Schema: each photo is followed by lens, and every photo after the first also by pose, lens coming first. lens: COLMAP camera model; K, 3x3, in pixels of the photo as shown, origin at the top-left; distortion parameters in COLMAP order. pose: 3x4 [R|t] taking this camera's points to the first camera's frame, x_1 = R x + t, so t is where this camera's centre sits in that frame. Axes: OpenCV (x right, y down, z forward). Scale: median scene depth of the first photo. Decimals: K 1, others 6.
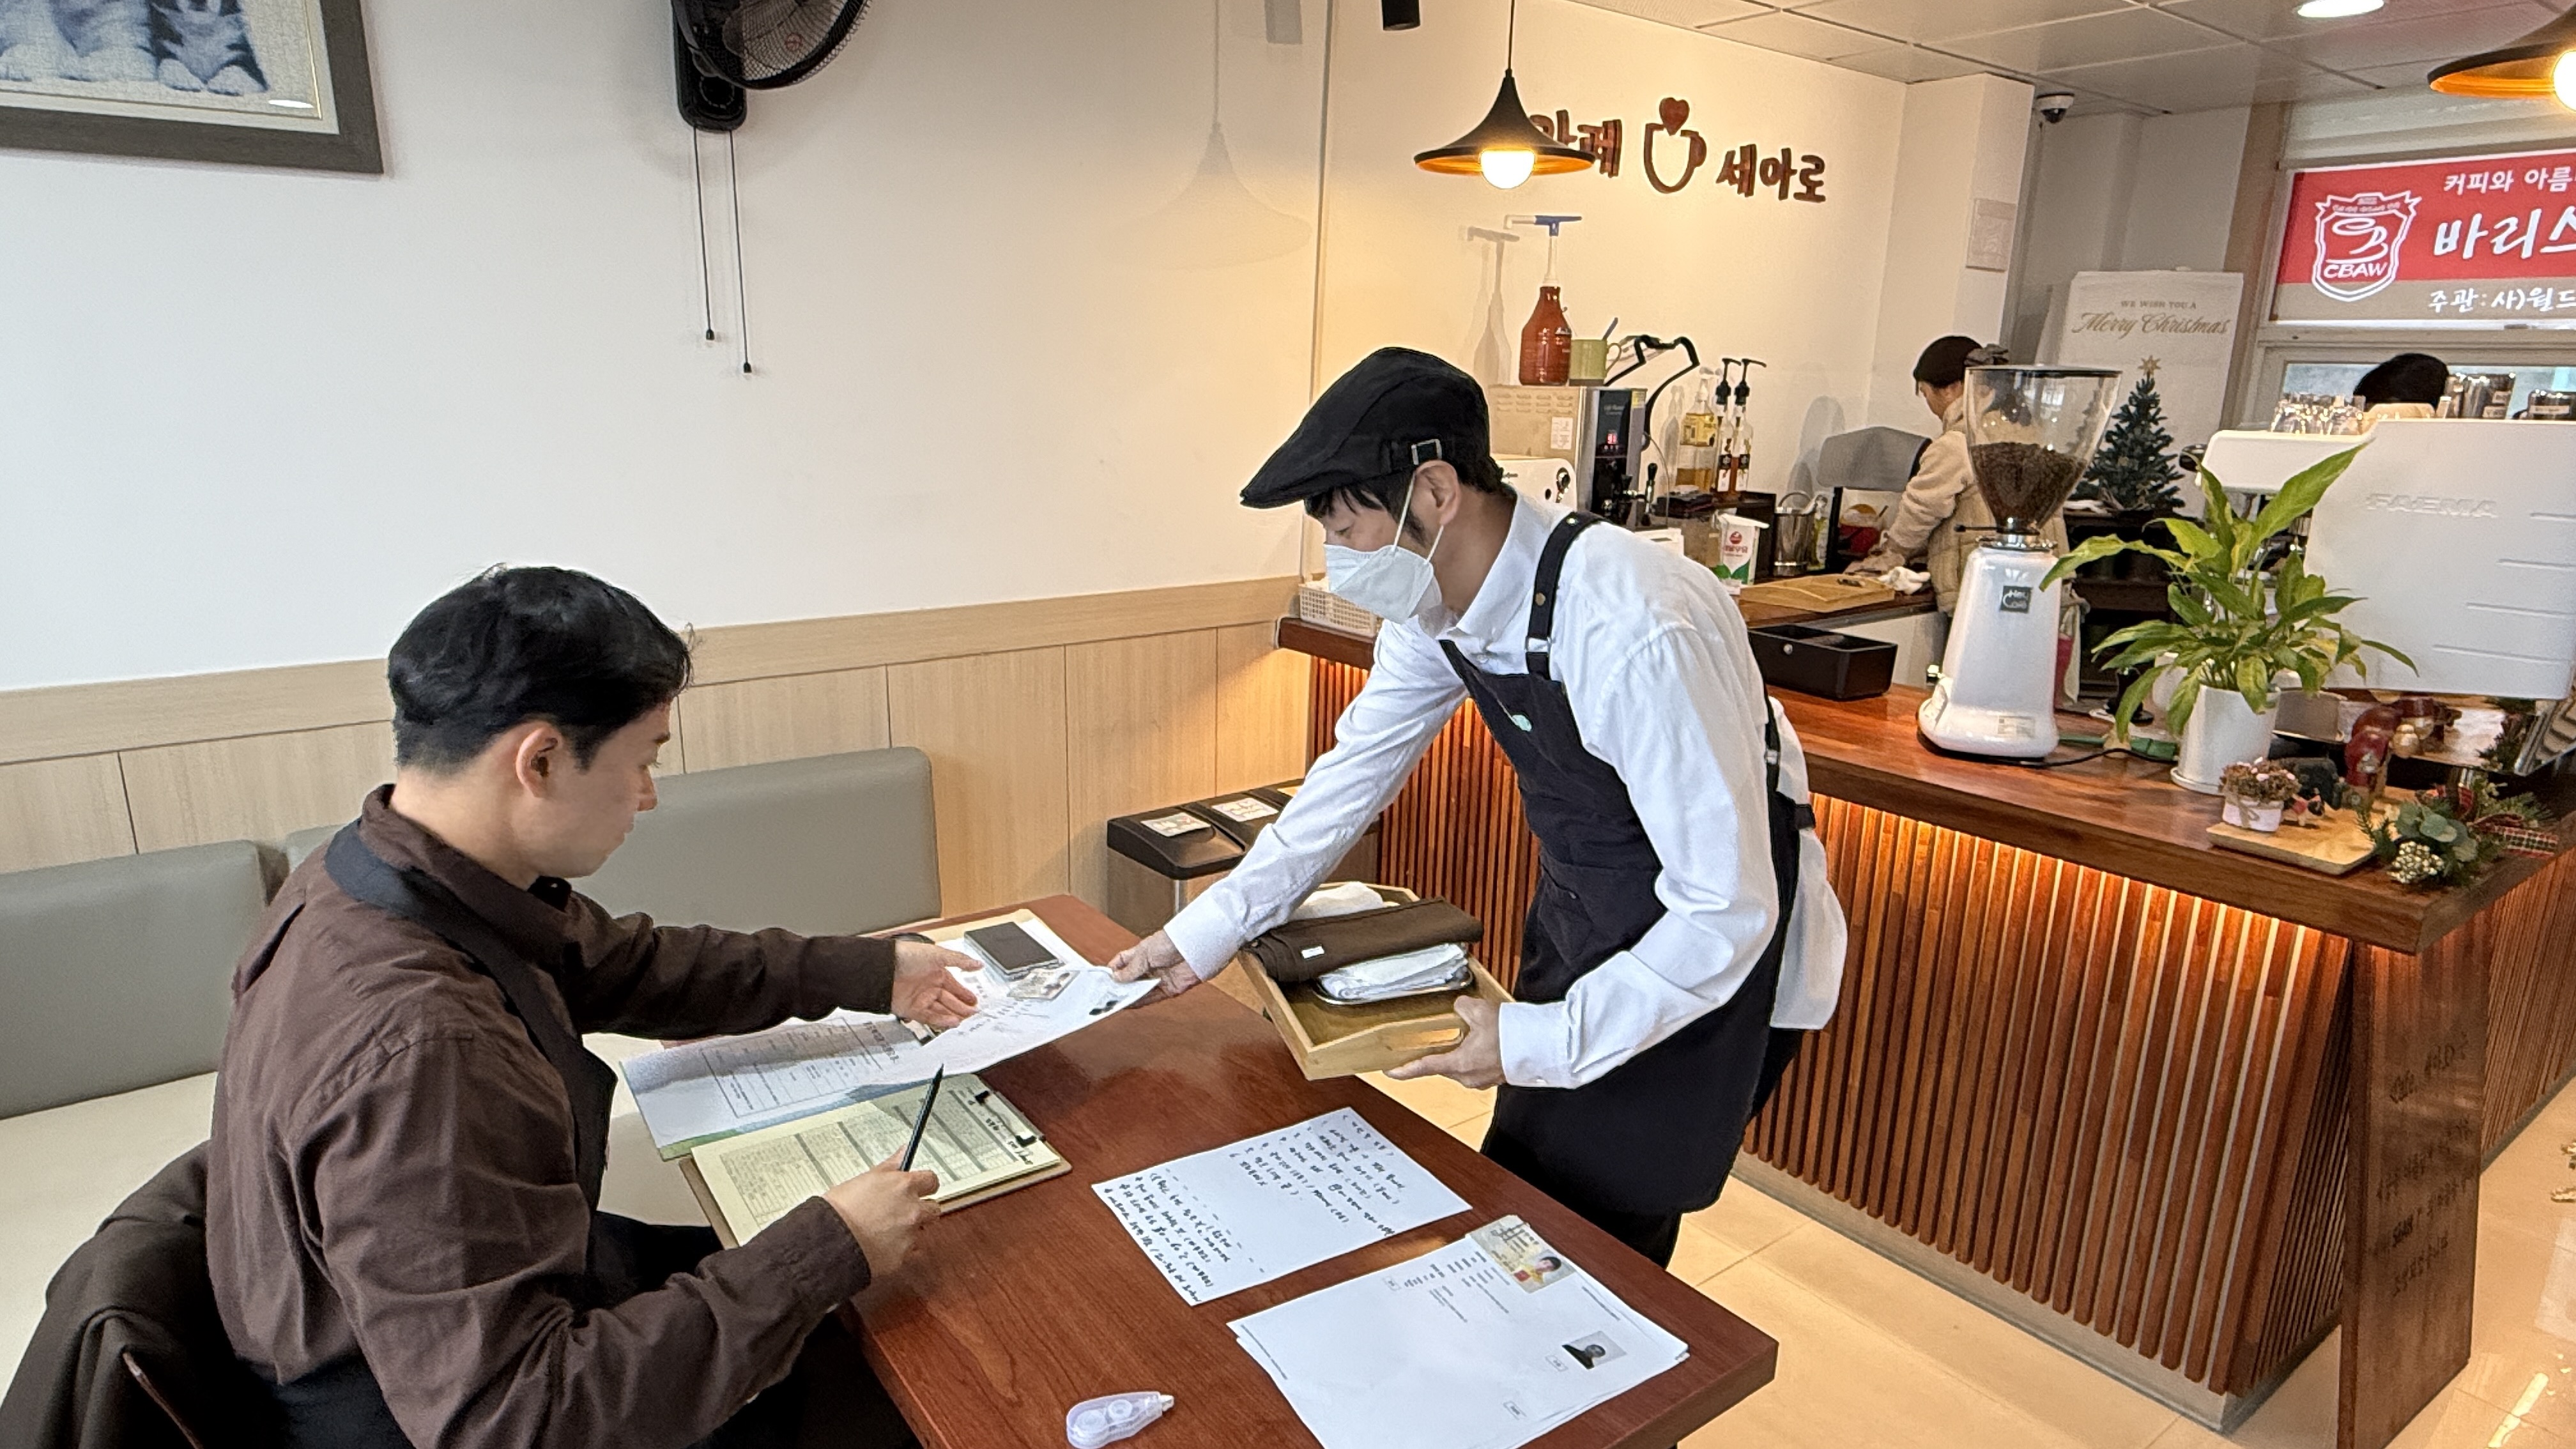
lens RADIAL K [[1380.6, 0, 1279.5], [0, 1380.6, 719.7], [0, 0, 1]] dist [0.001278, -0.007575]
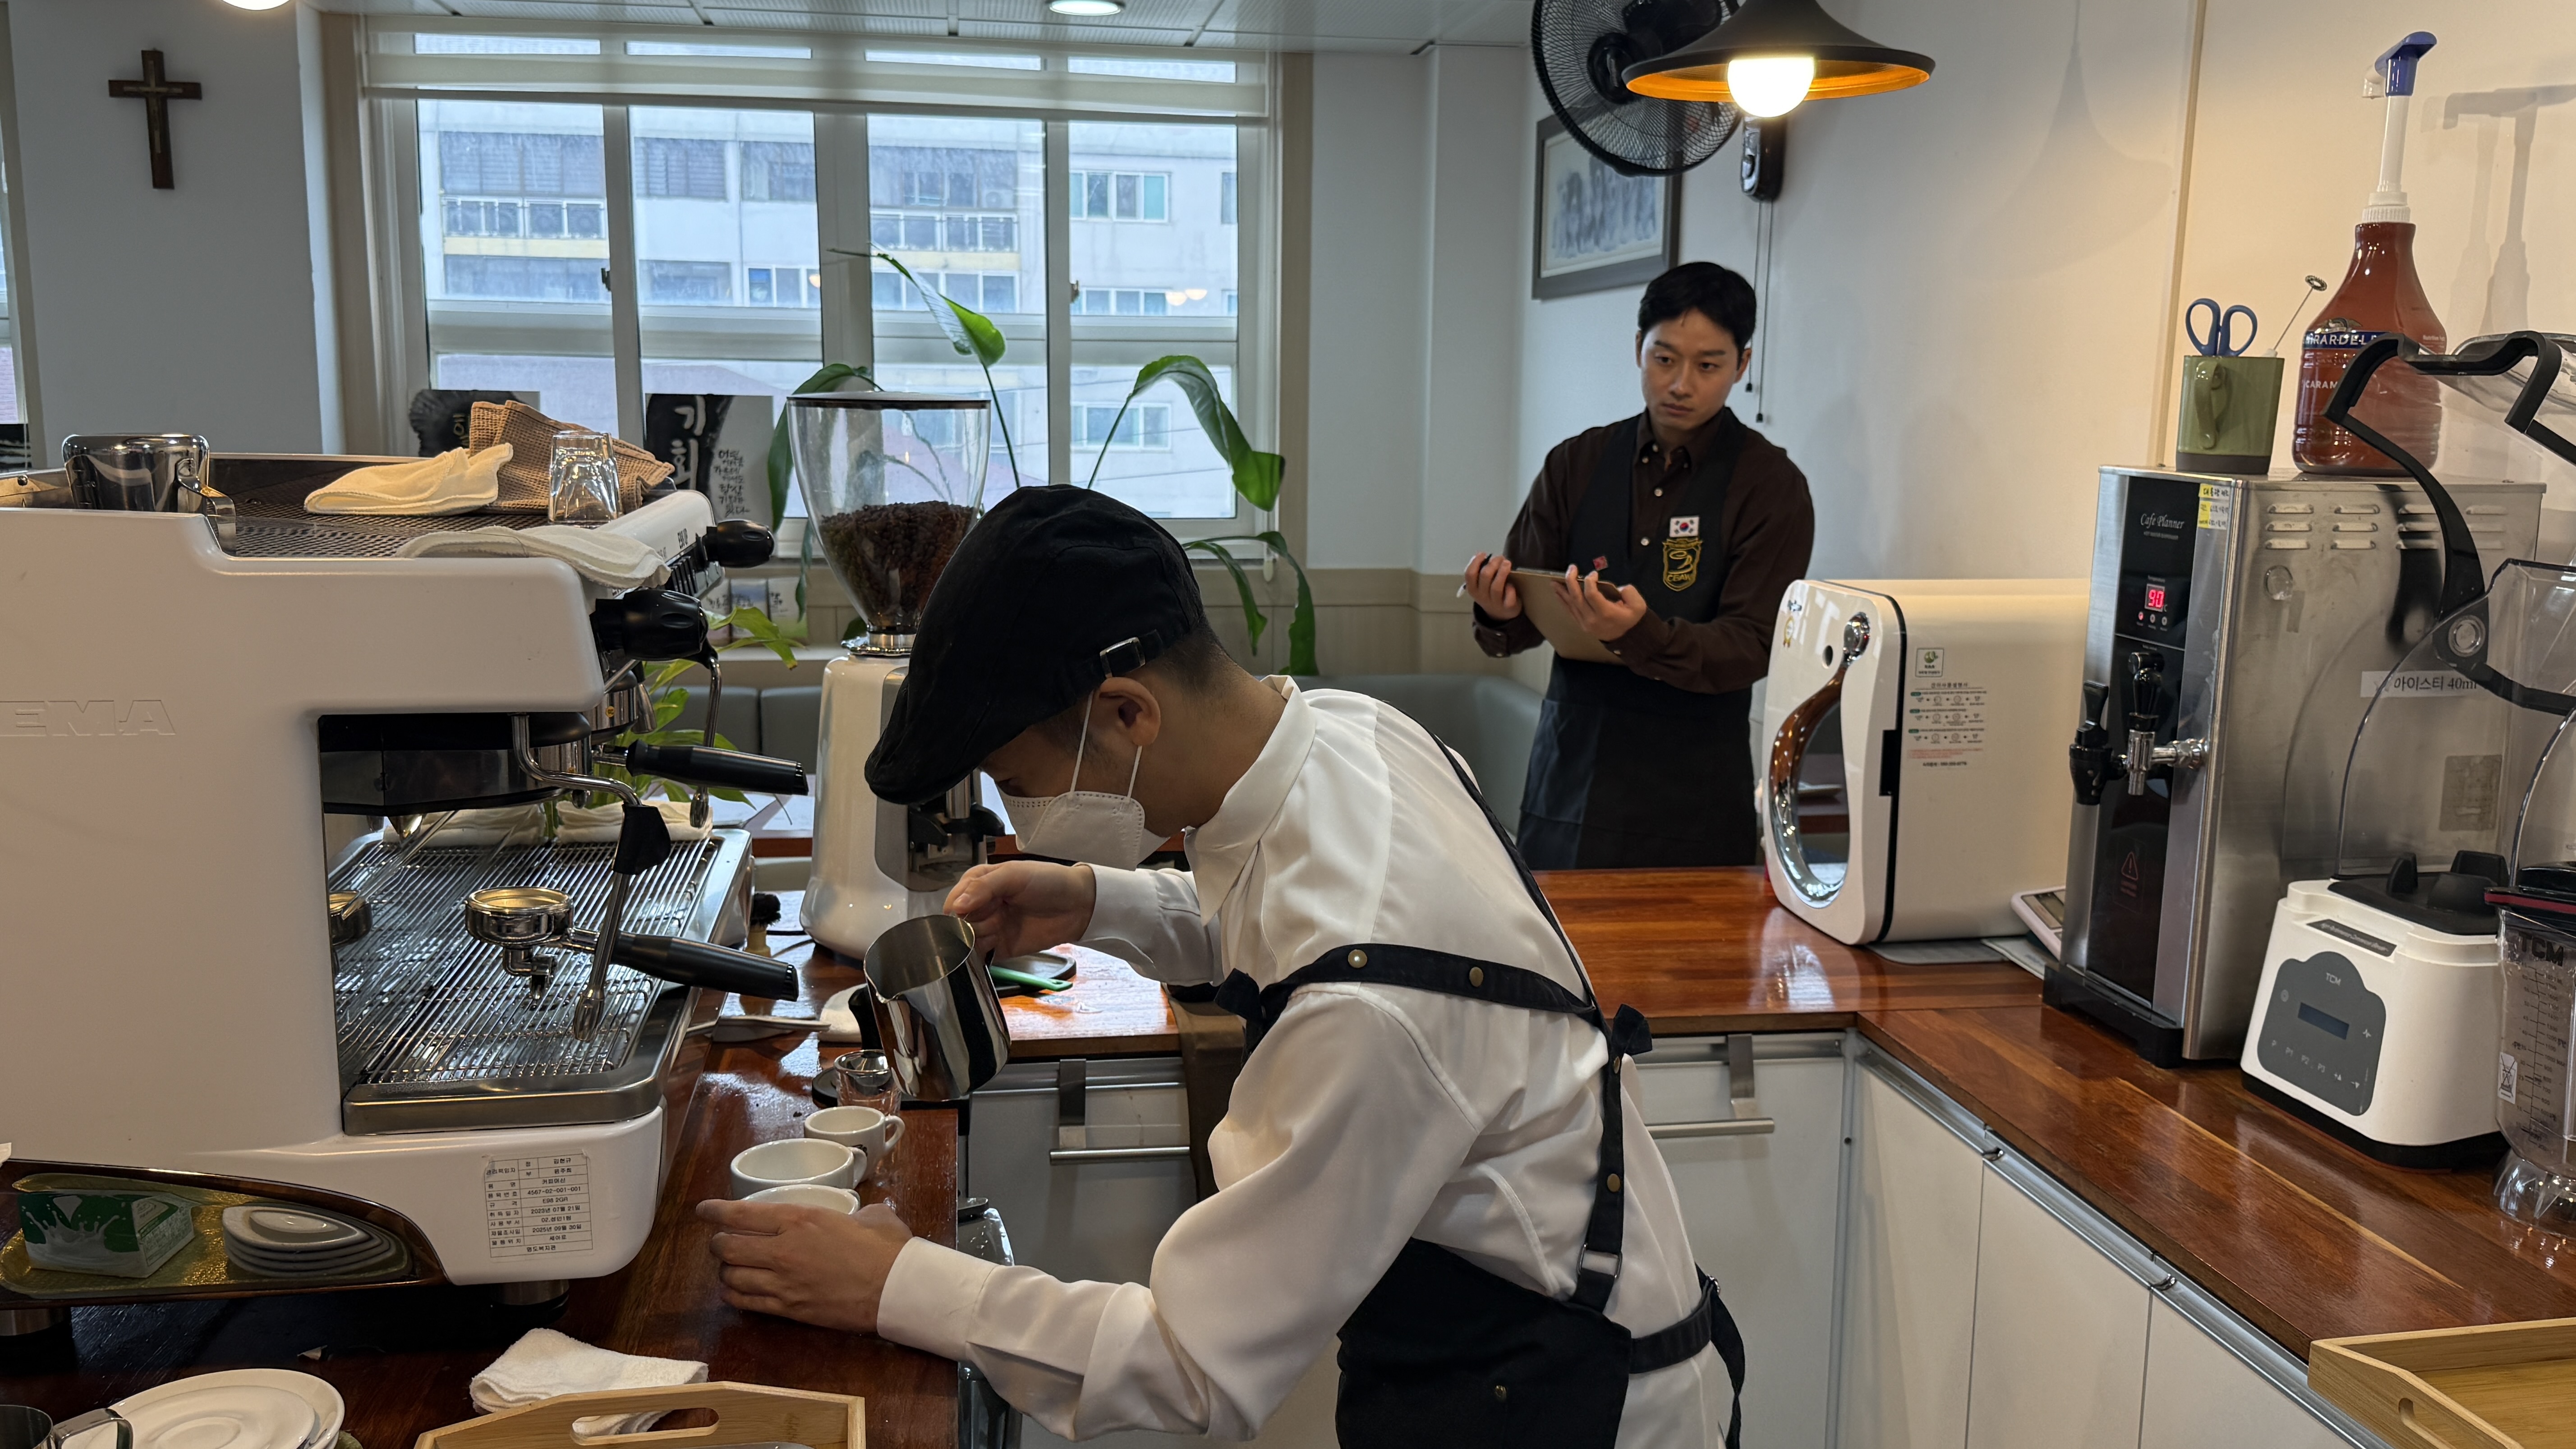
lens RADIAL K [[2113.4, 0, 1283.2], [0, 2113.4, 735.1], [0, 0, 1]] dist [0.033416, -0.042763]
pose [[-0.455547, 0.123799, -0.881562, 0.713060], [-0.246896, 0.933864, 0.258727, -0.208630], [0.855289, 0.335516, -0.394854, 0.824551]]
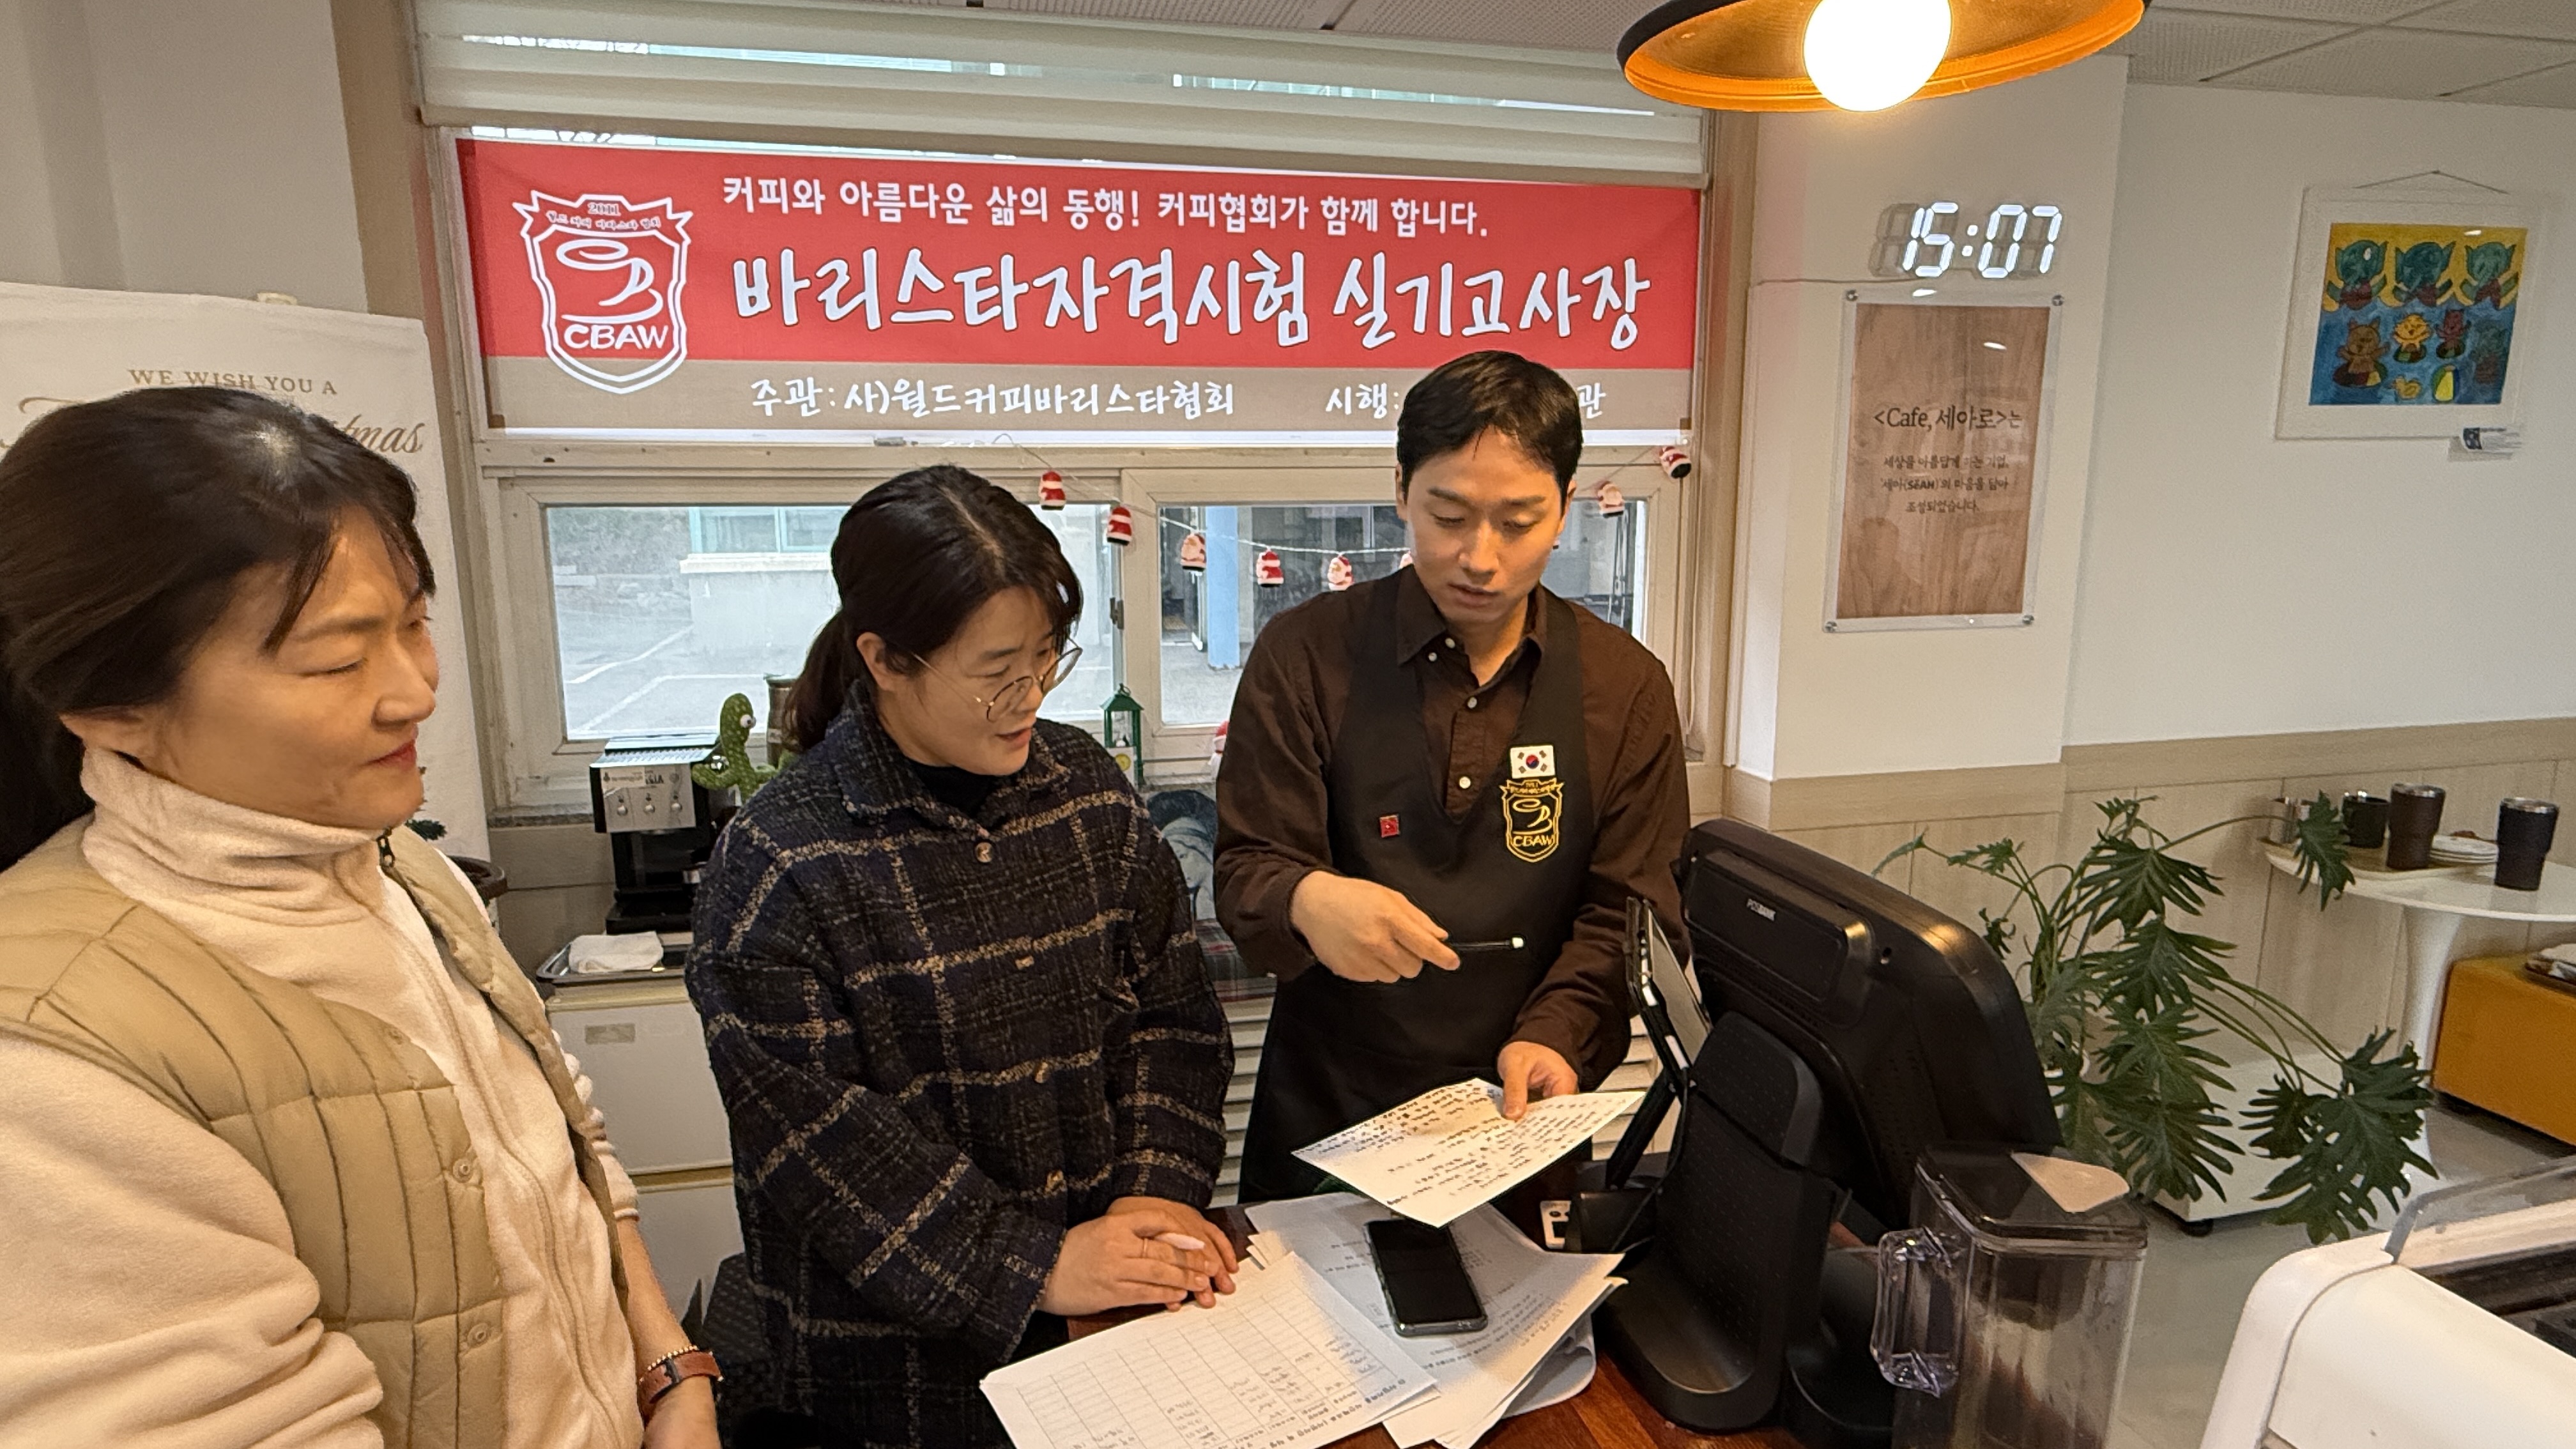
lens RADIAL K [[1317.9, 0, 1269.6], [0, 1317.9, 730.0], [0, 0, 1]] dist [0.001831, -0.001325]
pose [[0.400049, -0.187512, 0.897107, 0.426669], [0.238945, 0.966333, 0.095428, -0.180865], [-0.884797, 0.176183, 0.431385, 0.631227]]
